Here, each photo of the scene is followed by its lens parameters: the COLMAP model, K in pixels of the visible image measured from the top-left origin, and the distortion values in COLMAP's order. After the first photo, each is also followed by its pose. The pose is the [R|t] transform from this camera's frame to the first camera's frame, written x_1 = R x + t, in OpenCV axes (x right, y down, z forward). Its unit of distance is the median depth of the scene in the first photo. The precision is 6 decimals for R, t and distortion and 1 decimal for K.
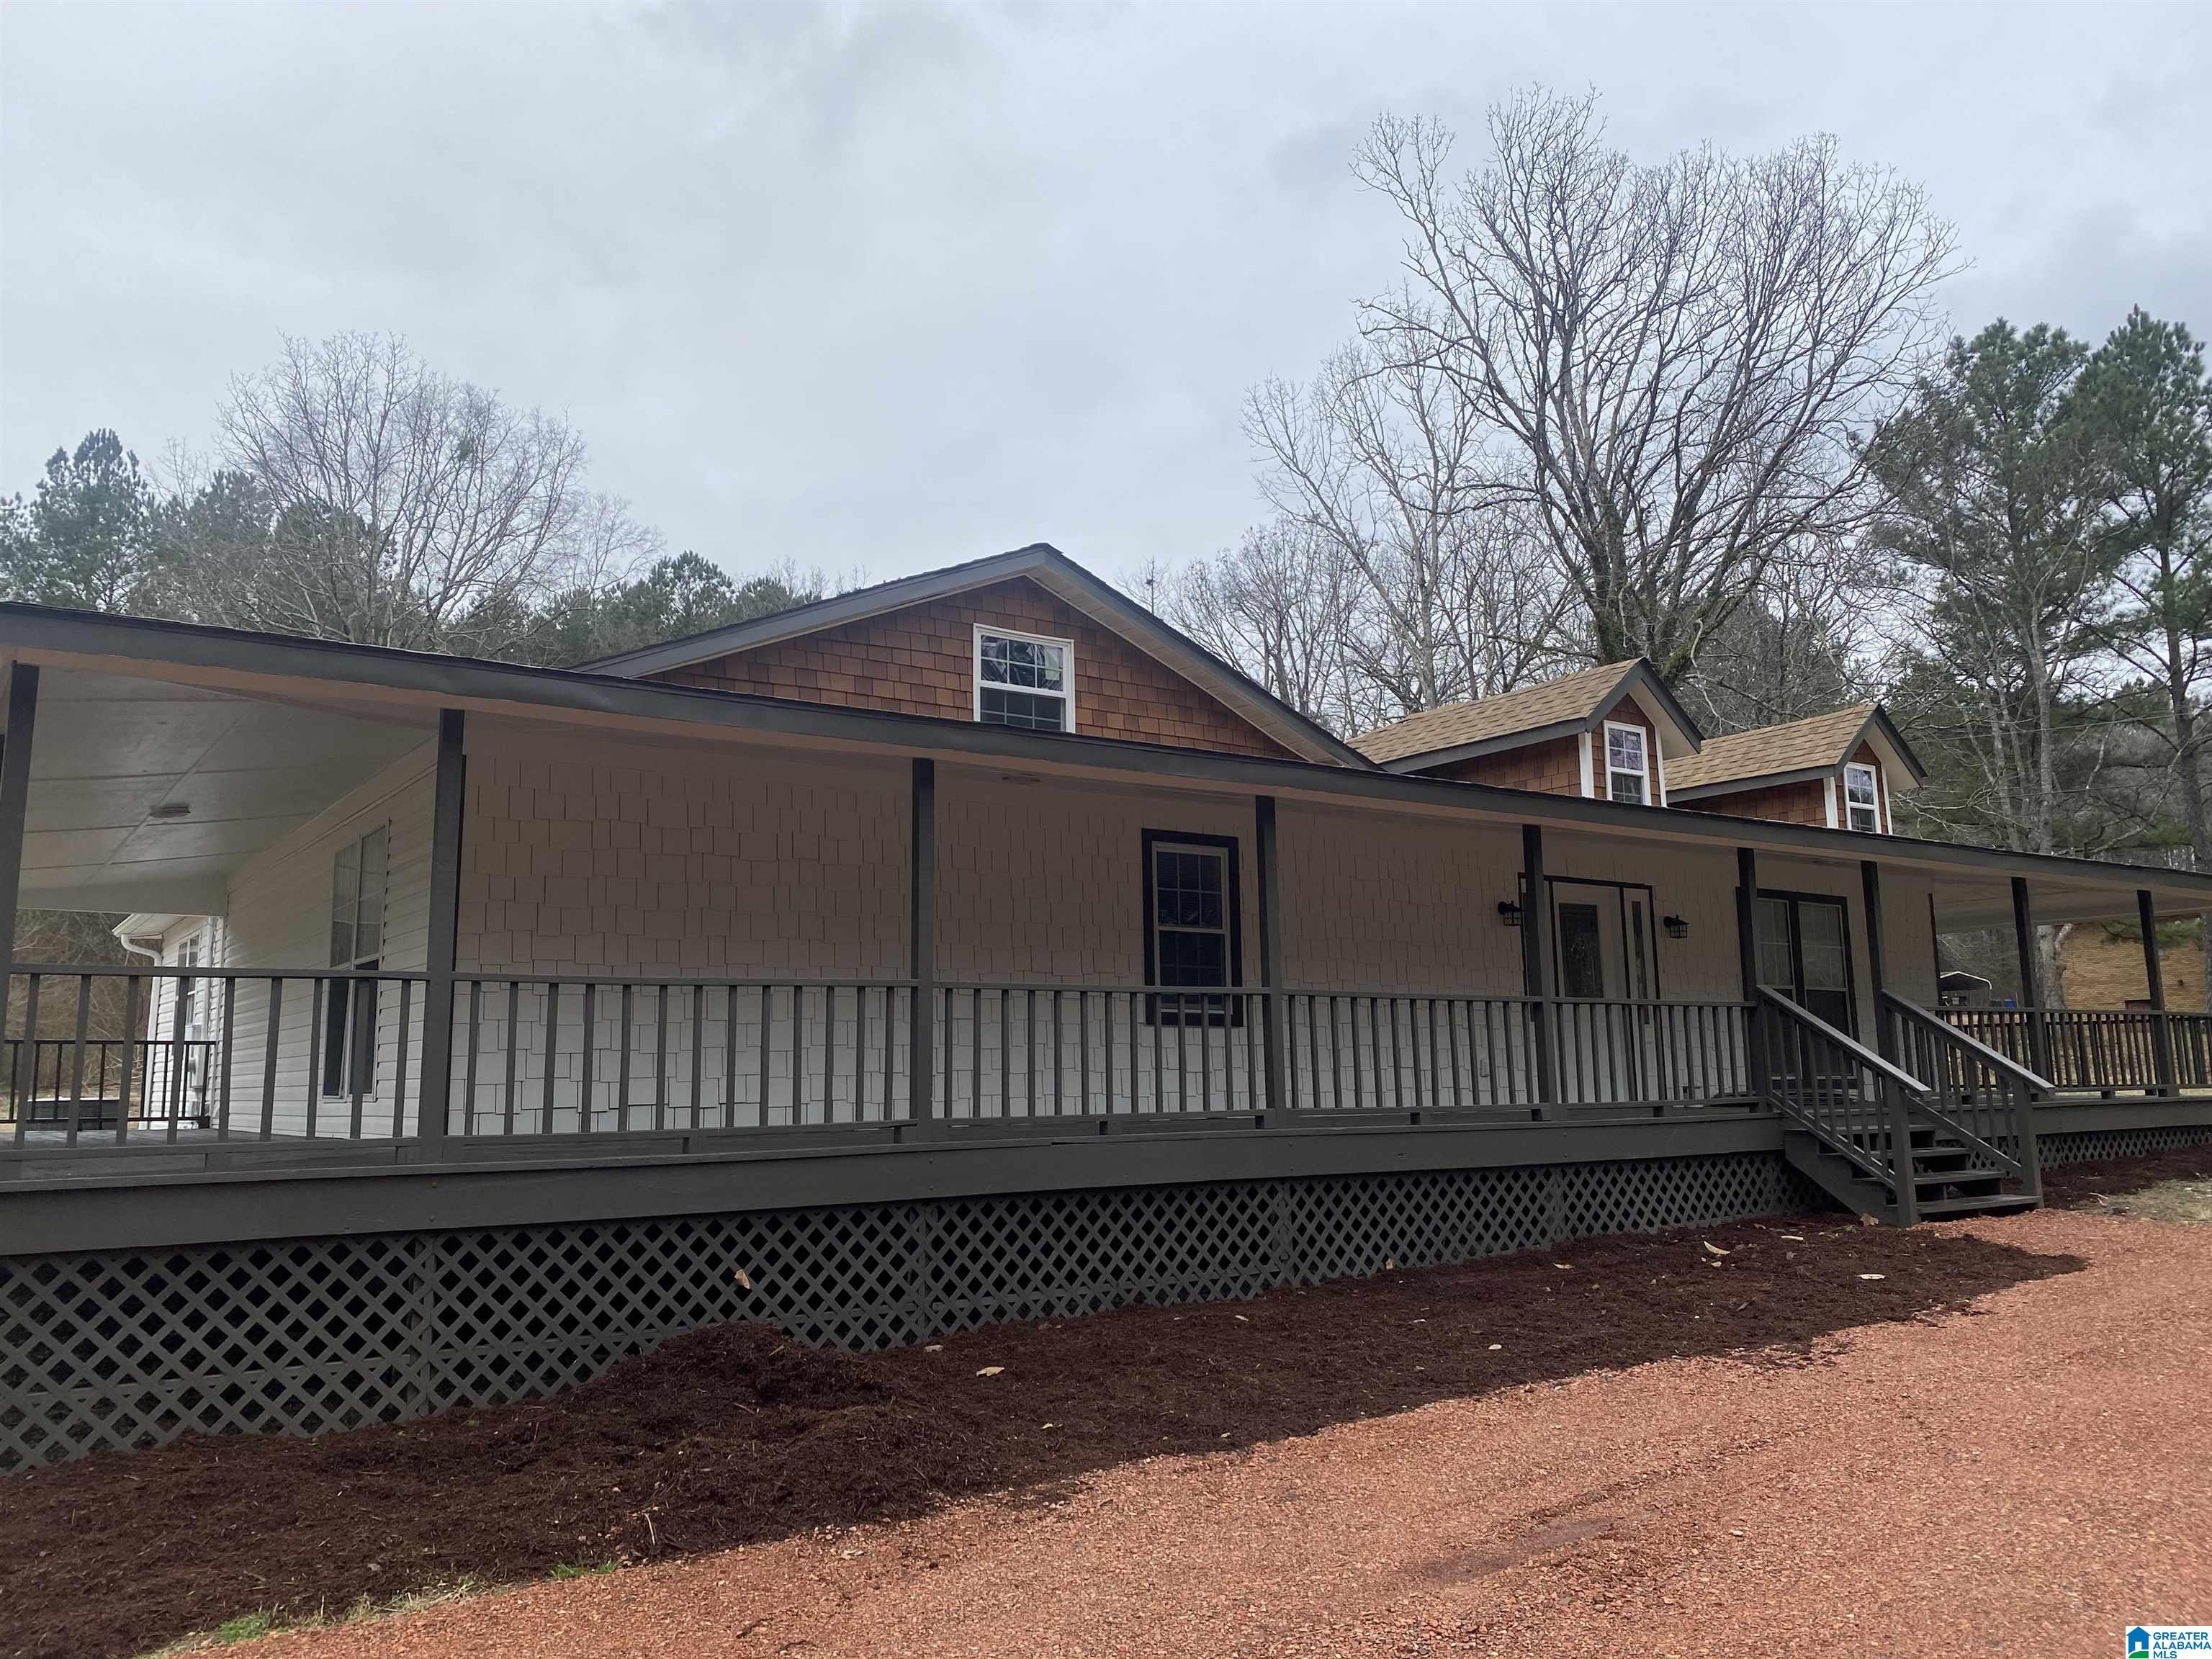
lens RADIAL K [[1704.5, 0, 1110.7], [0, 1704.5, 809.7], [0, 0, 1]] dist [0.026389, -0.035171]
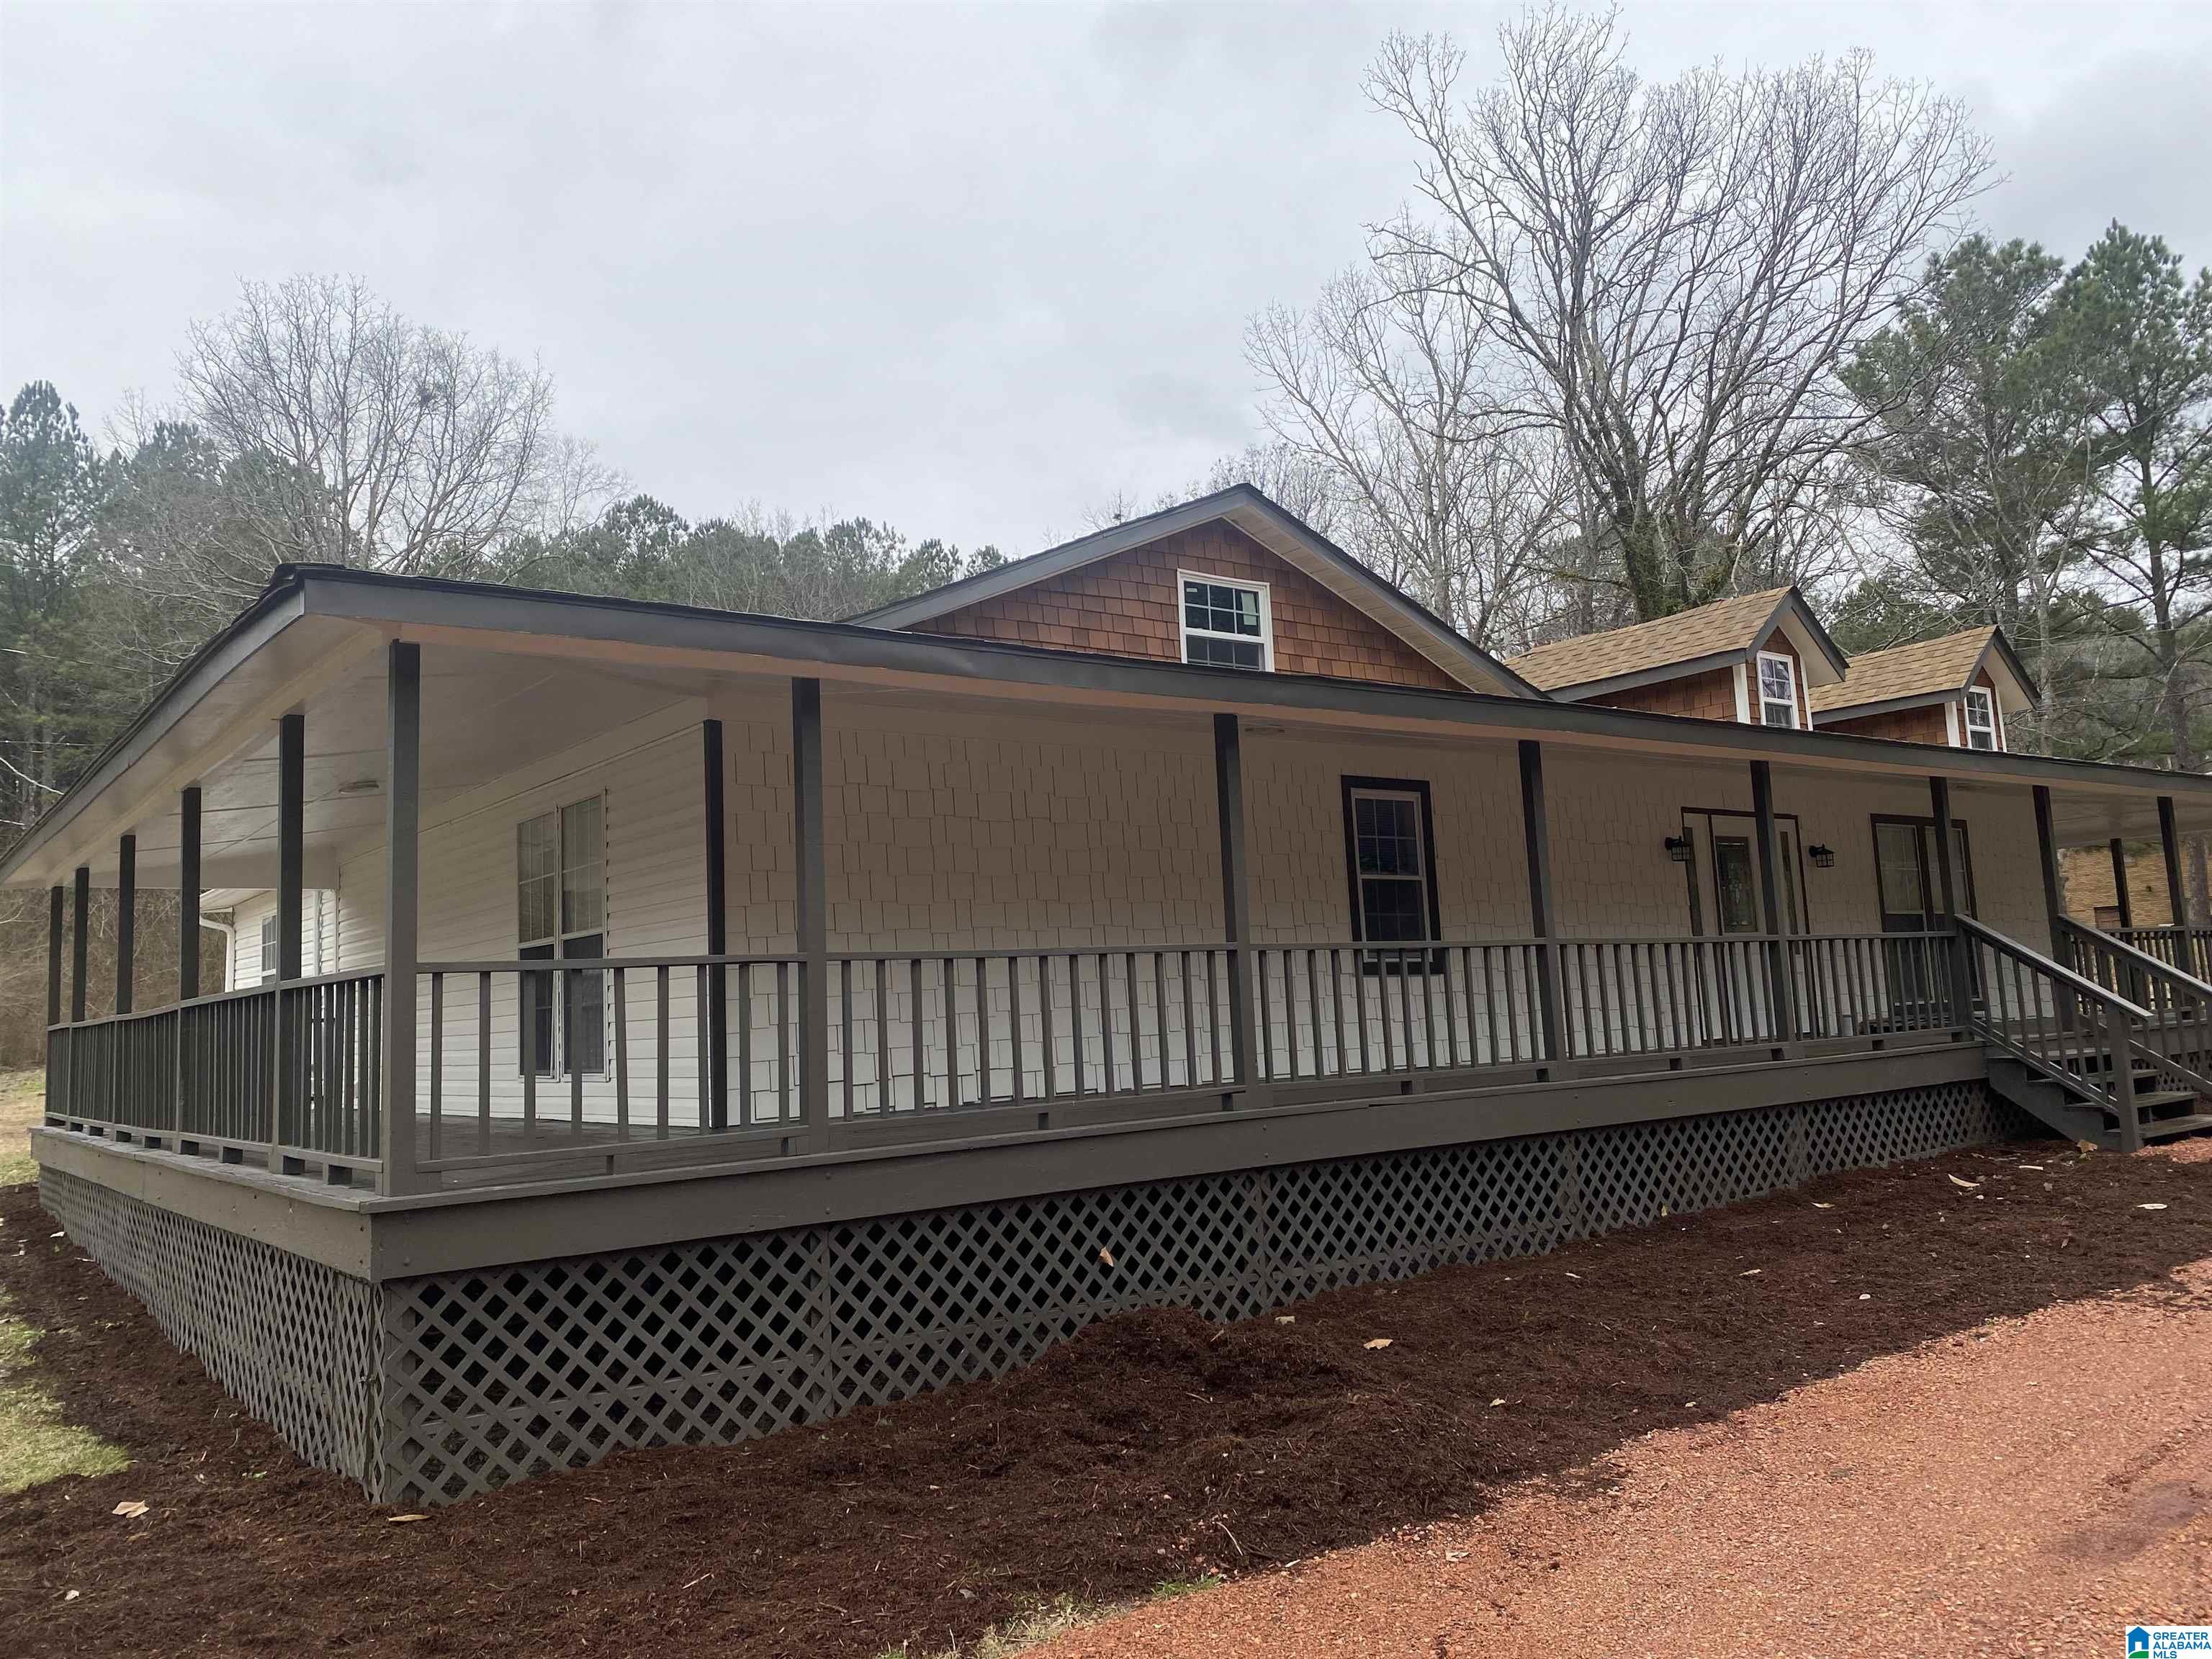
lens RADIAL K [[1704.5, 0, 1111.3], [0, 1704.5, 805.7], [0, 0, 1]] dist [0.026389, -0.035171]
pose [[0.998863, -0.028436, 0.038264, -0.147392], [0.027044, 0.998970, 0.036429, -0.010185], [-0.039261, -0.035353, 0.998603, 0.025926]]
